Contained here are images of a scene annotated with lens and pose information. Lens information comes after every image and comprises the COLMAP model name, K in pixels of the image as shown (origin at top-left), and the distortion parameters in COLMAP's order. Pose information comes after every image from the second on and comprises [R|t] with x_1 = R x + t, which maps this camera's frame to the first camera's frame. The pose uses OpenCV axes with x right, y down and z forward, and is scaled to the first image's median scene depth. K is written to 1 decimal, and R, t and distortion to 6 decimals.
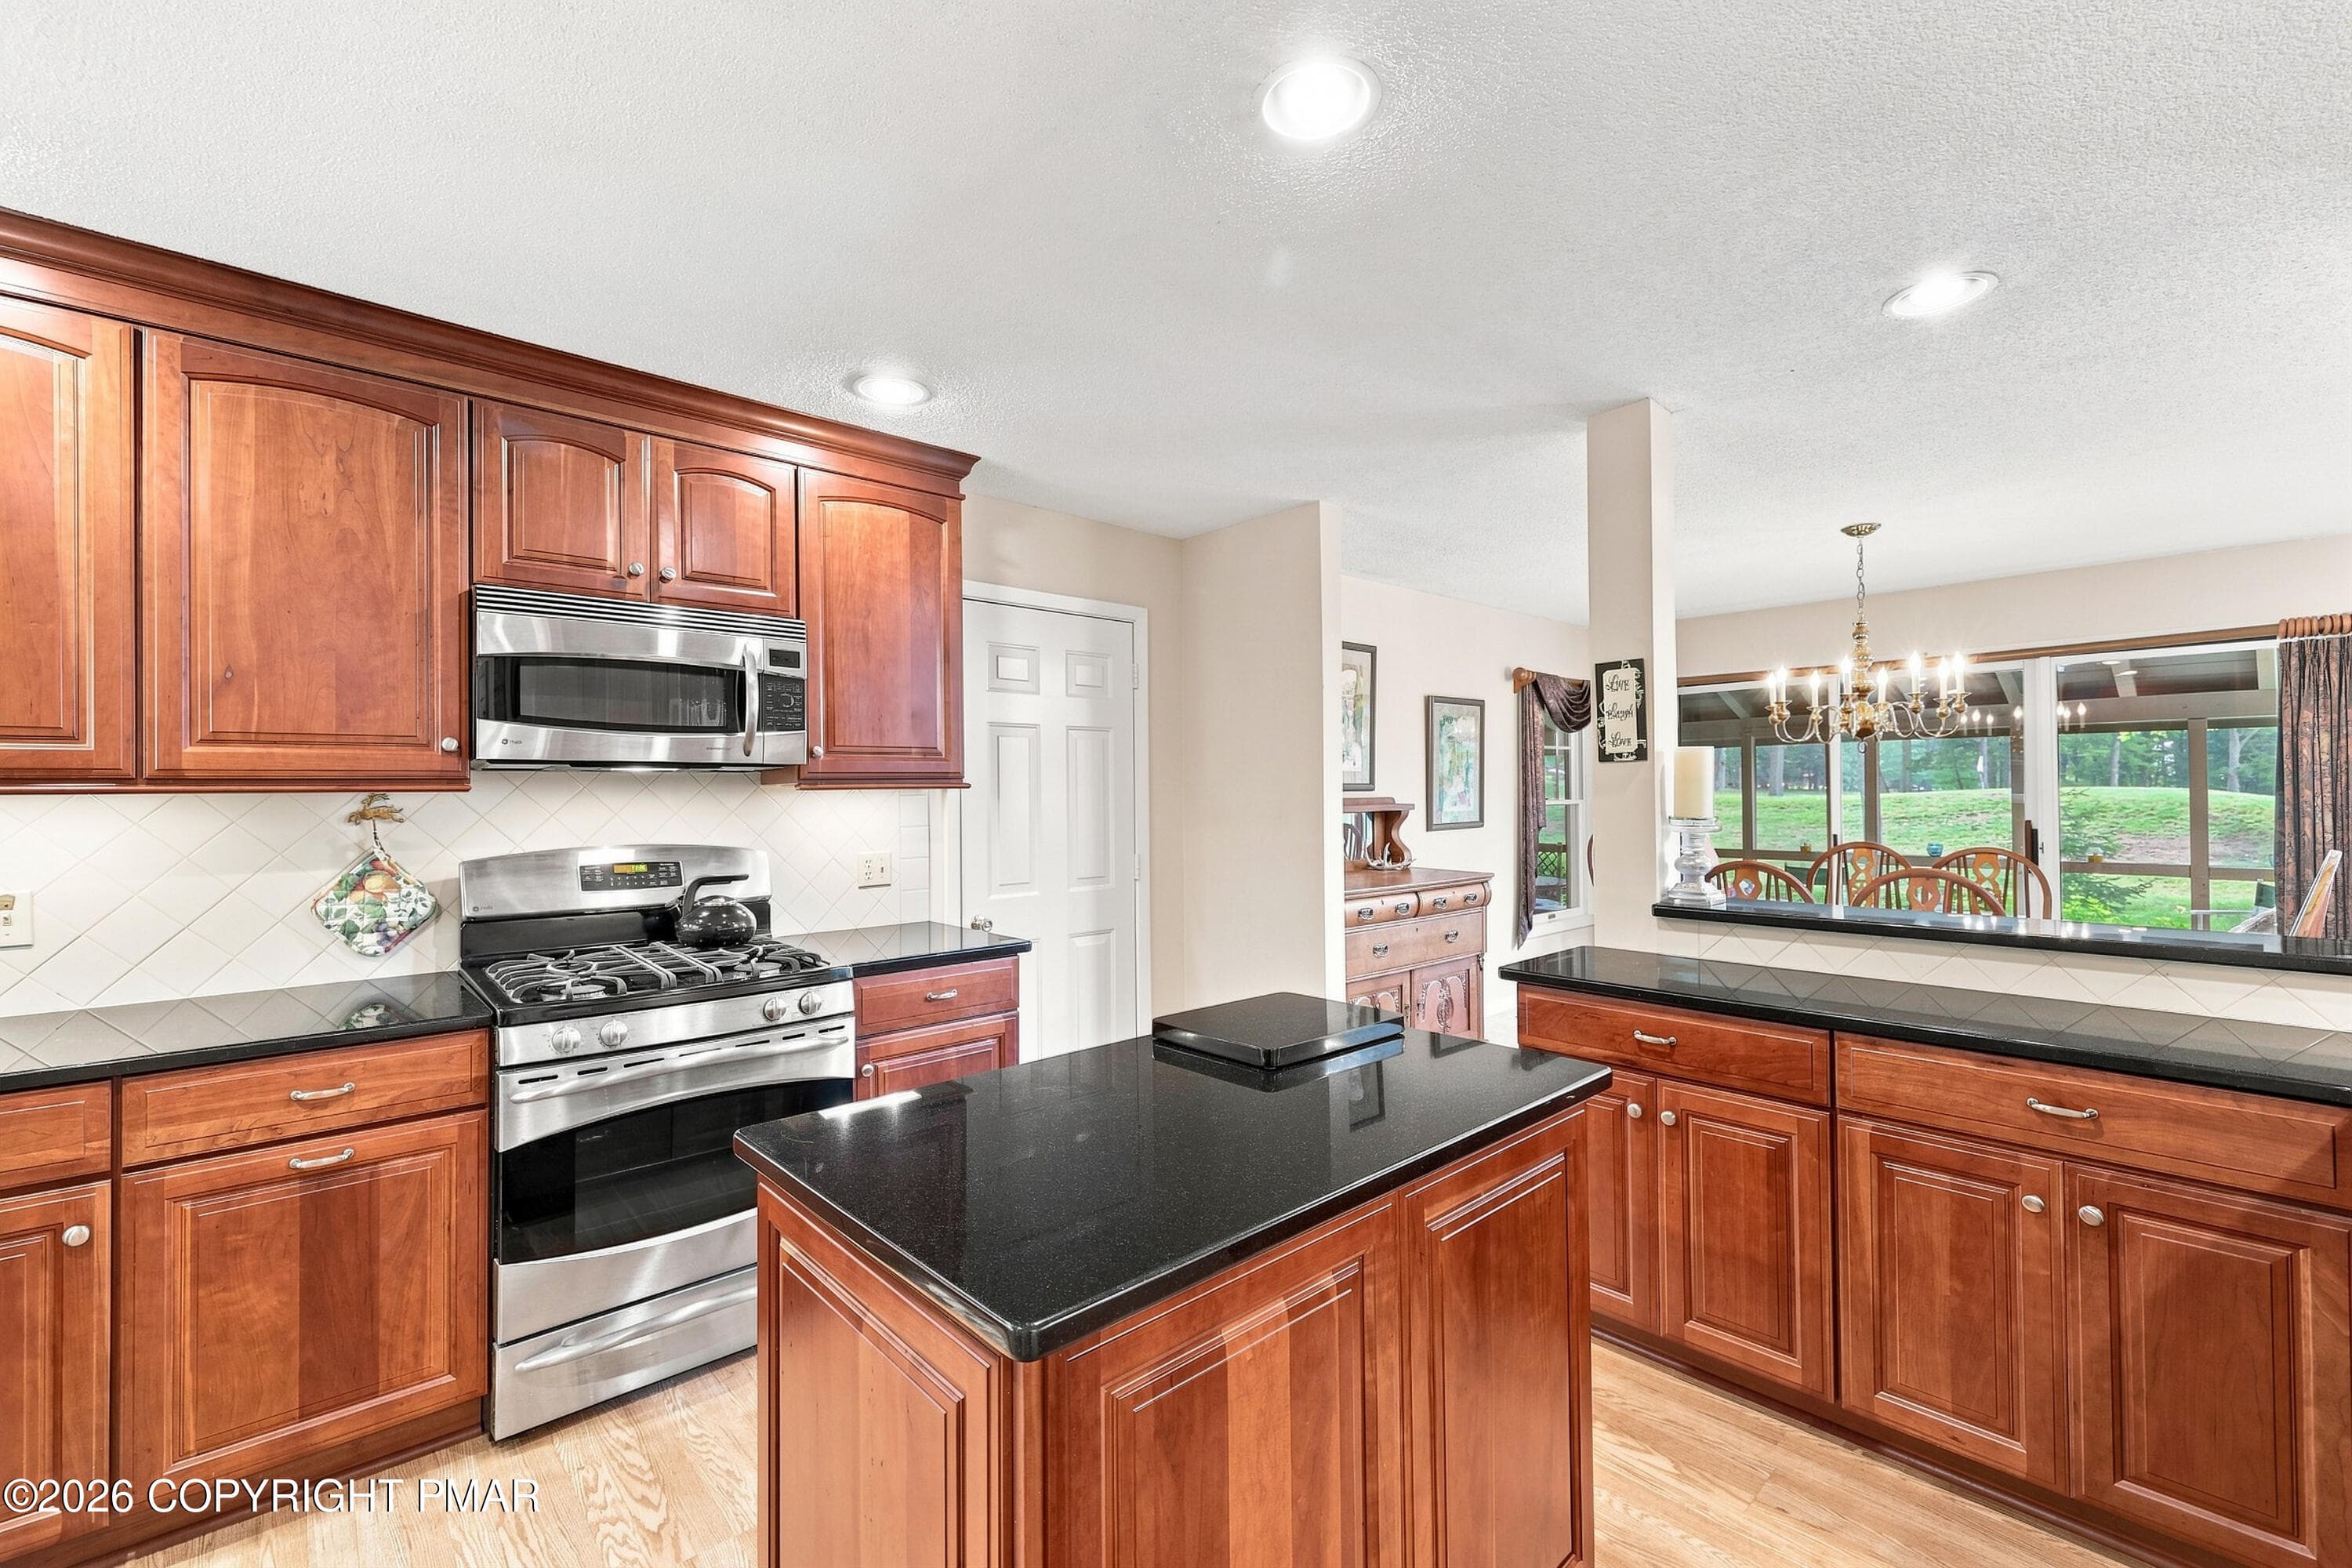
lens RADIAL K [[1004.2, 0, 1172.2], [0, 1004.2, 787.7], [0, 0, 1]] dist [-0.001196, -0.000111]
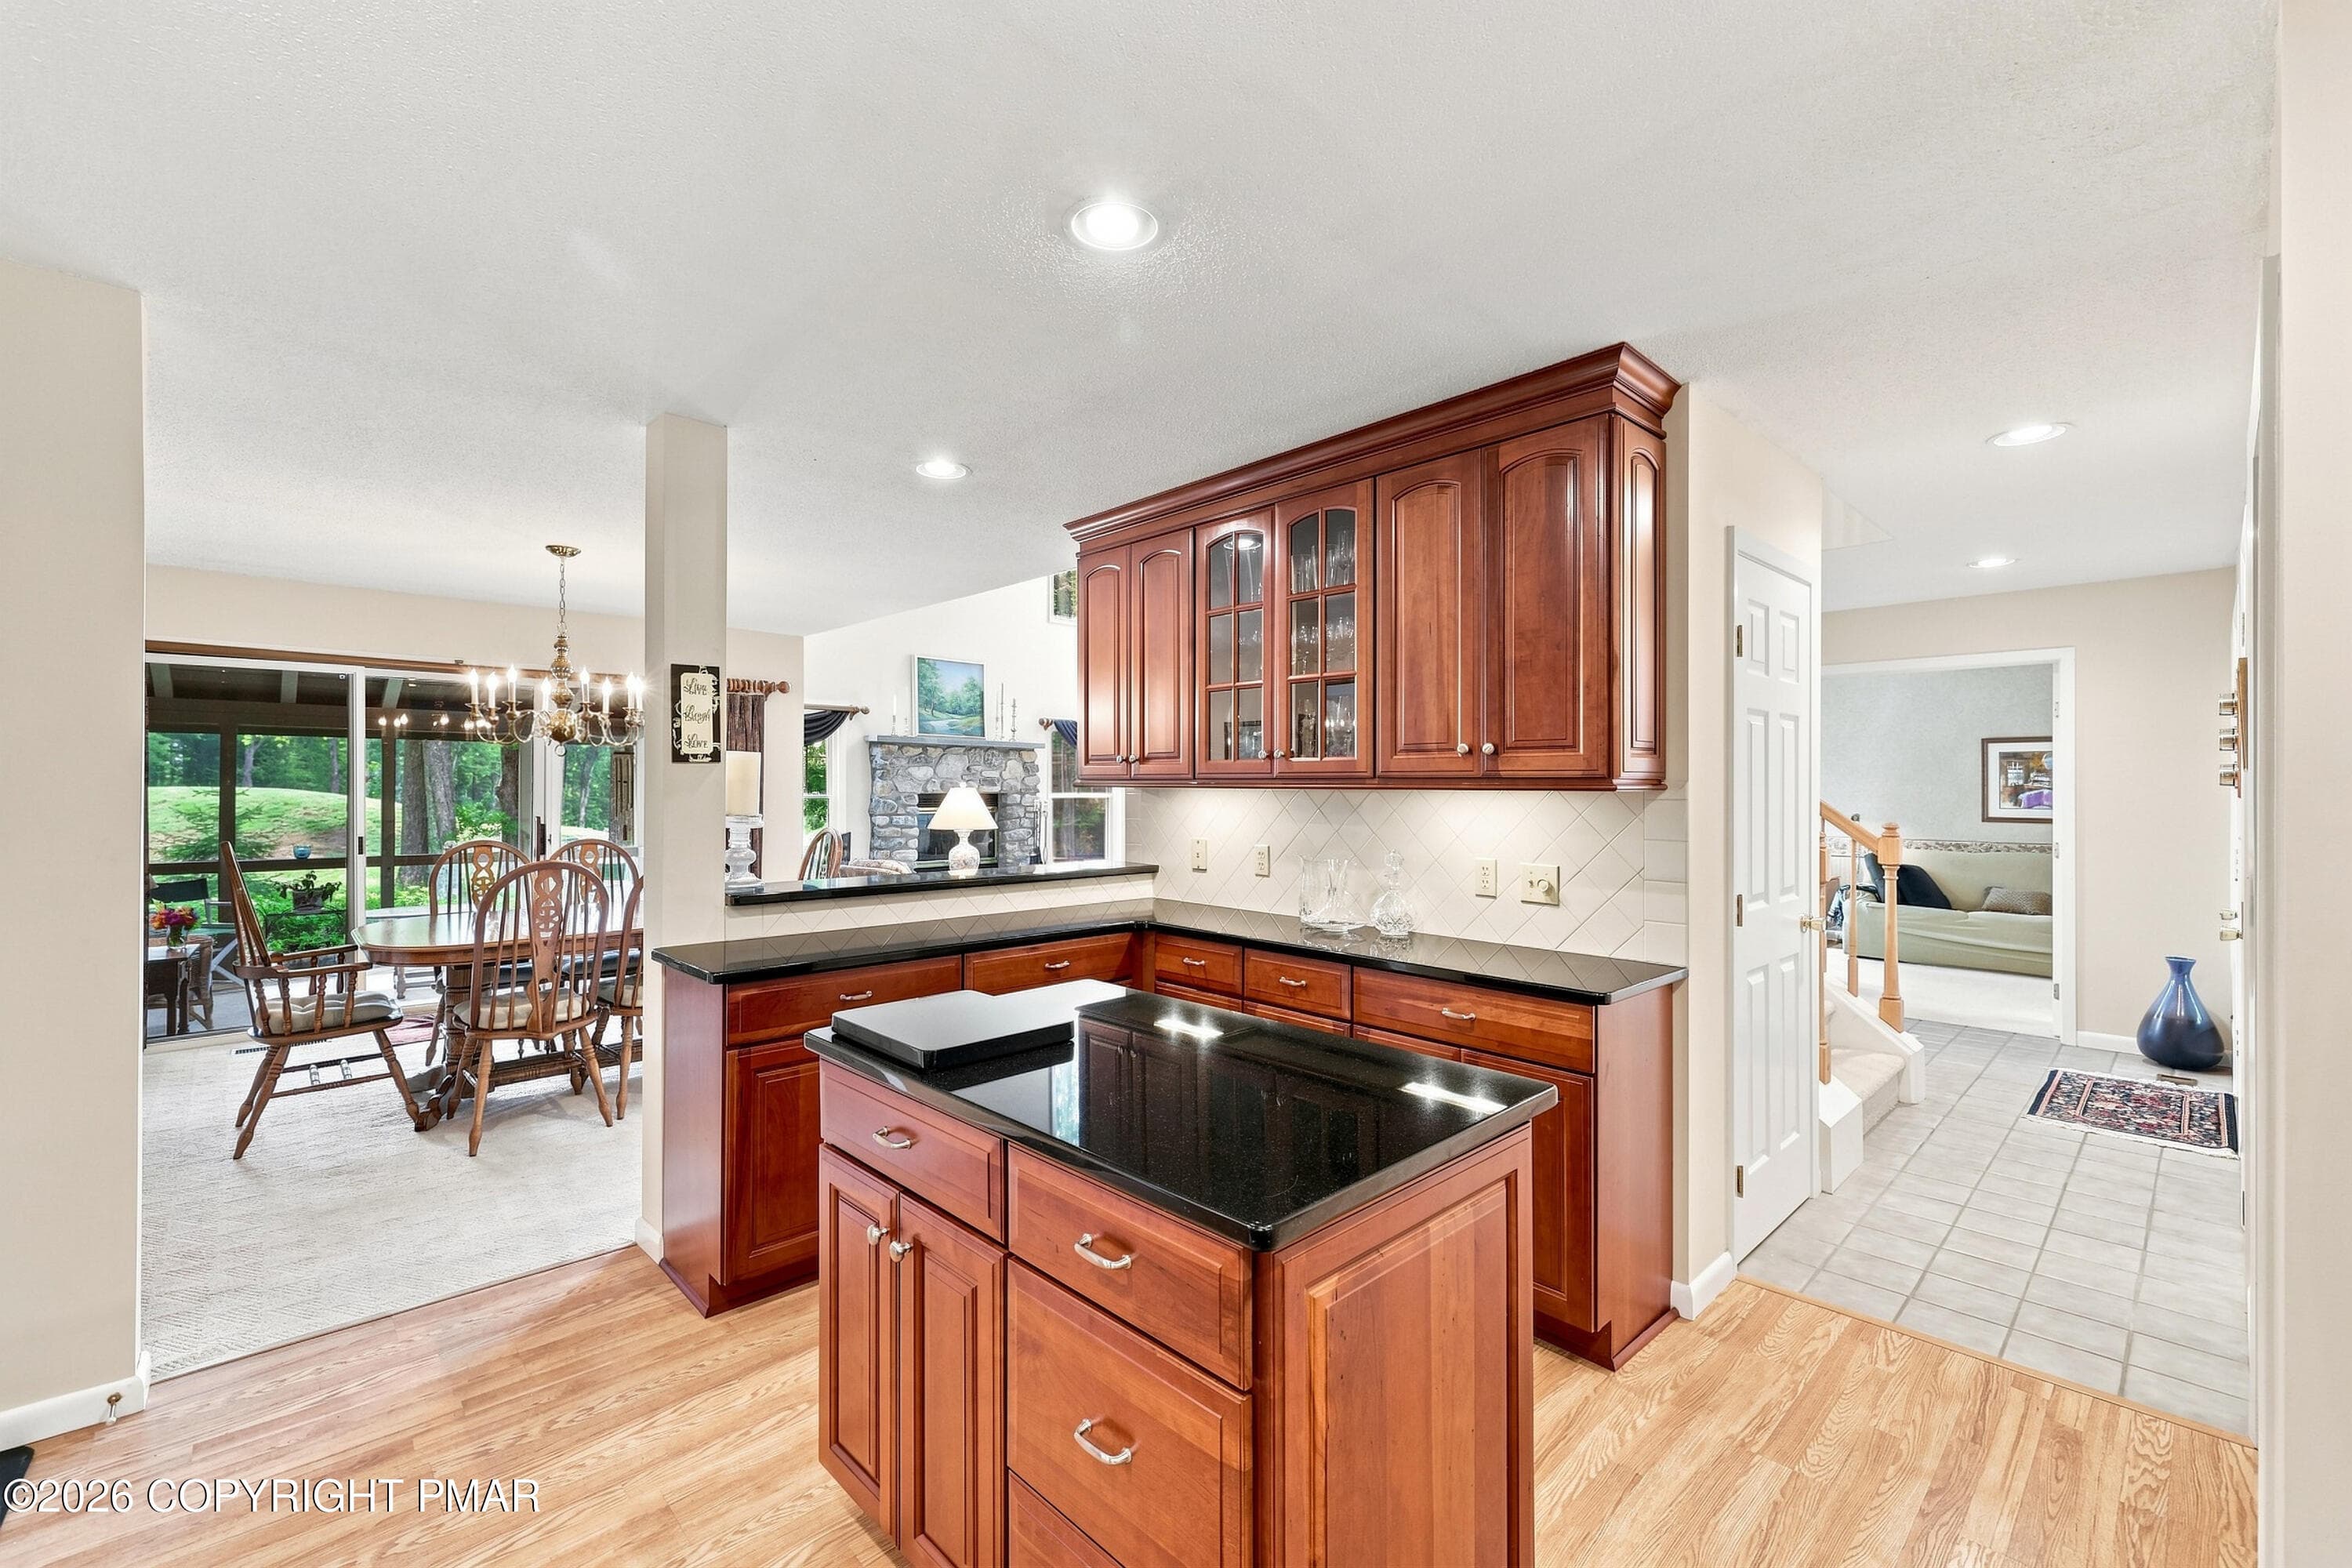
lens RADIAL K [[1004.2, 0, 1172.2], [0, 1004.2, 787.7], [0, 0, 1]] dist [-0.001196, -0.000111]
pose [[-0.015944, 0.005498, 0.999858, -0.593272], [-0.005472, 0.999969, -0.005586, 0.002981], [-0.999858, -0.005561, -0.015914, 0.523781]]
